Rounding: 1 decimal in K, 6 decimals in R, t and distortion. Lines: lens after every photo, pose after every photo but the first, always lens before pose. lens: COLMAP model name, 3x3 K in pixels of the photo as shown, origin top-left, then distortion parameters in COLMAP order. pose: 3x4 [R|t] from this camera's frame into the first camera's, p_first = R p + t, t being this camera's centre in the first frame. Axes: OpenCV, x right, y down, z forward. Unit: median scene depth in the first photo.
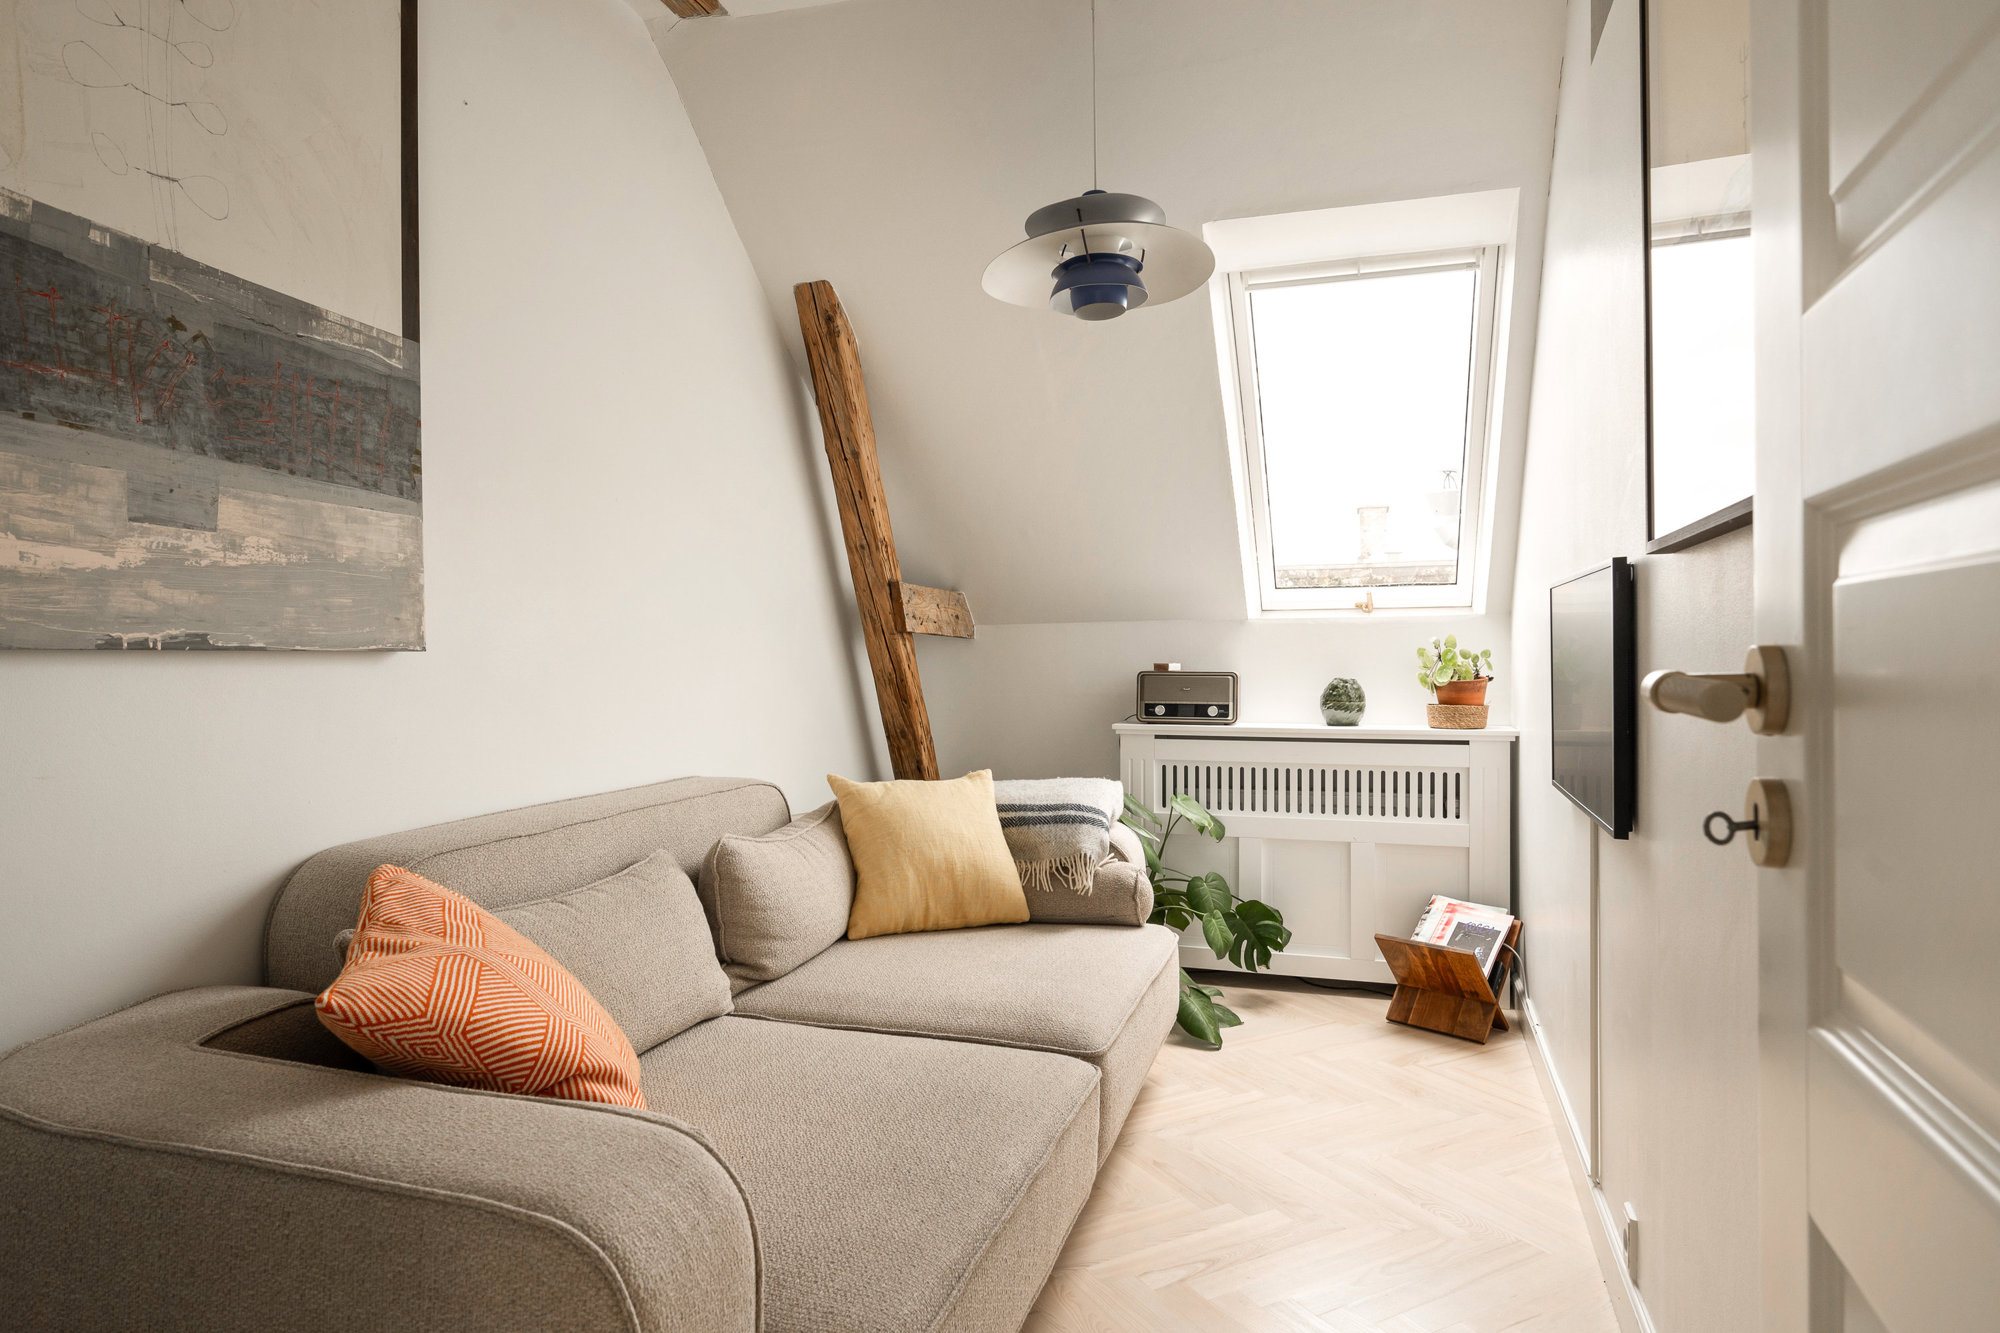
lens RADIAL K [[1171.5, 0, 1000.0], [0, 1171.5, 666.5], [0, 0, 1]] dist [0.001236, 0.000954]
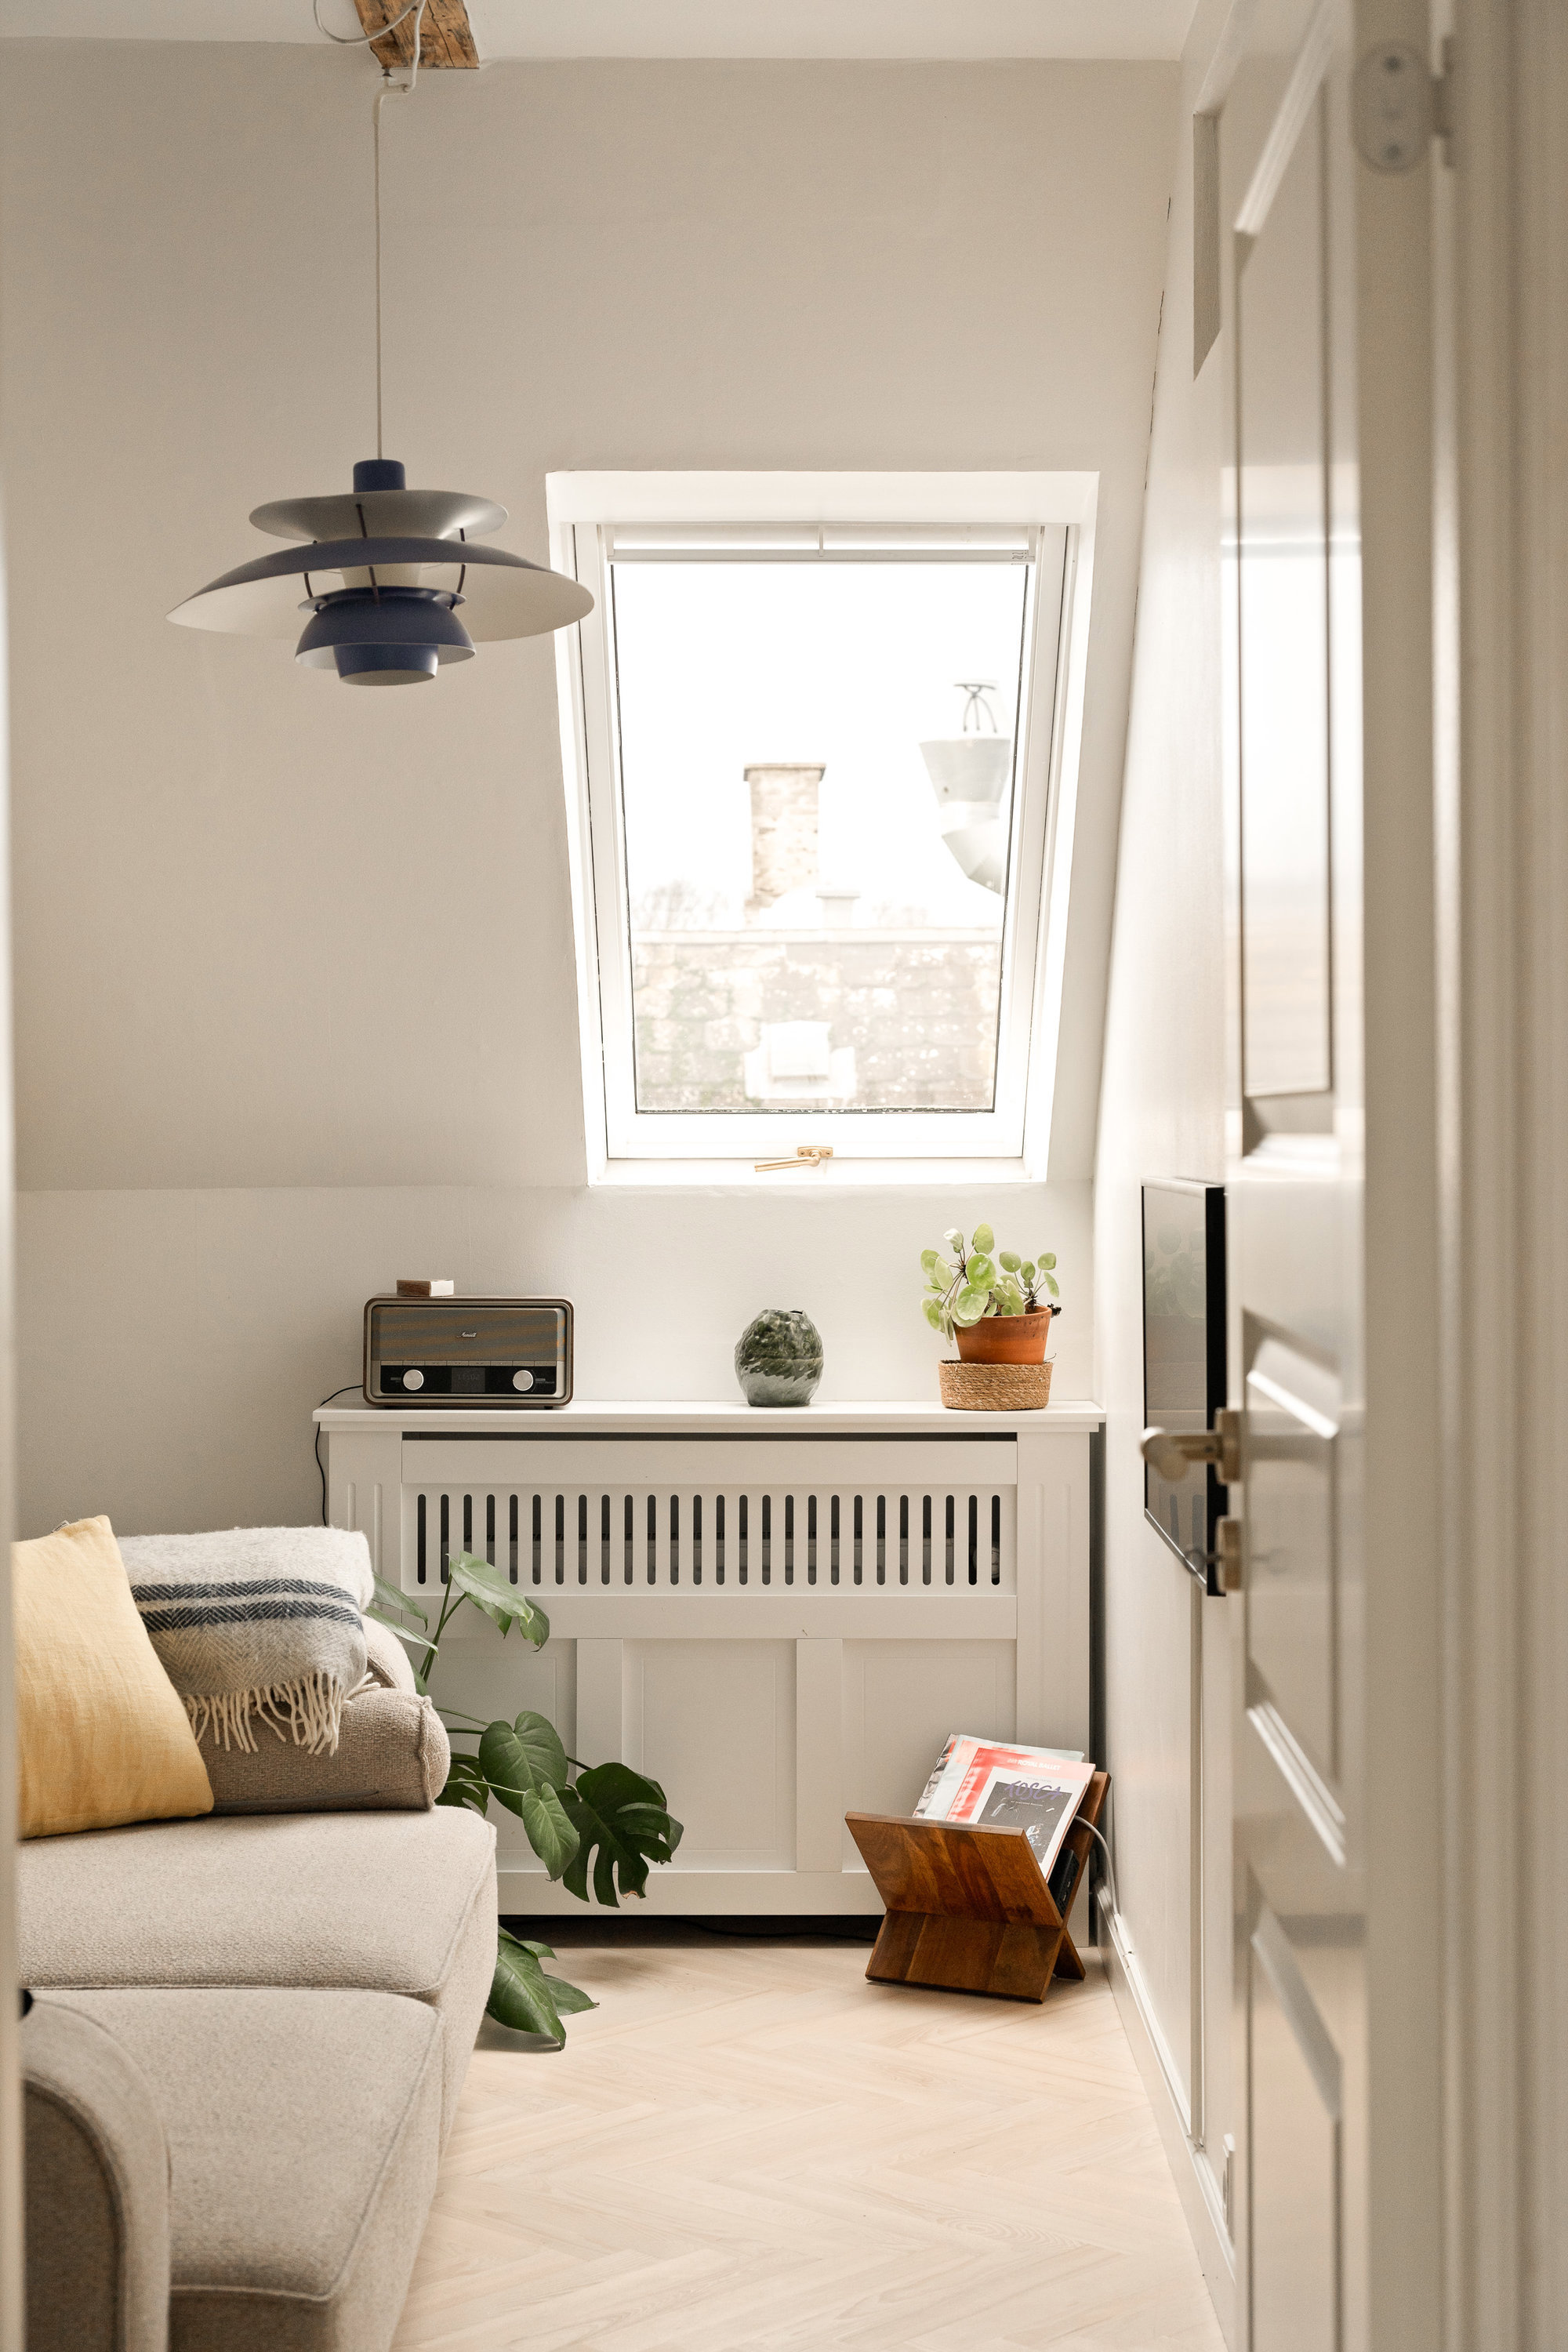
lens RADIAL K [[3565.7, 0, 784.0], [0, 3565.7, 1176.0], [0, 0, 1]] dist [0.008178, -0.090768]
pose [[0.951581, 0.000613, 0.307396, -0.188951], [-0.000940, 0.999999, 0.000917, -0.053666], [-0.307396, -0.001162, 0.951581, -0.485938]]
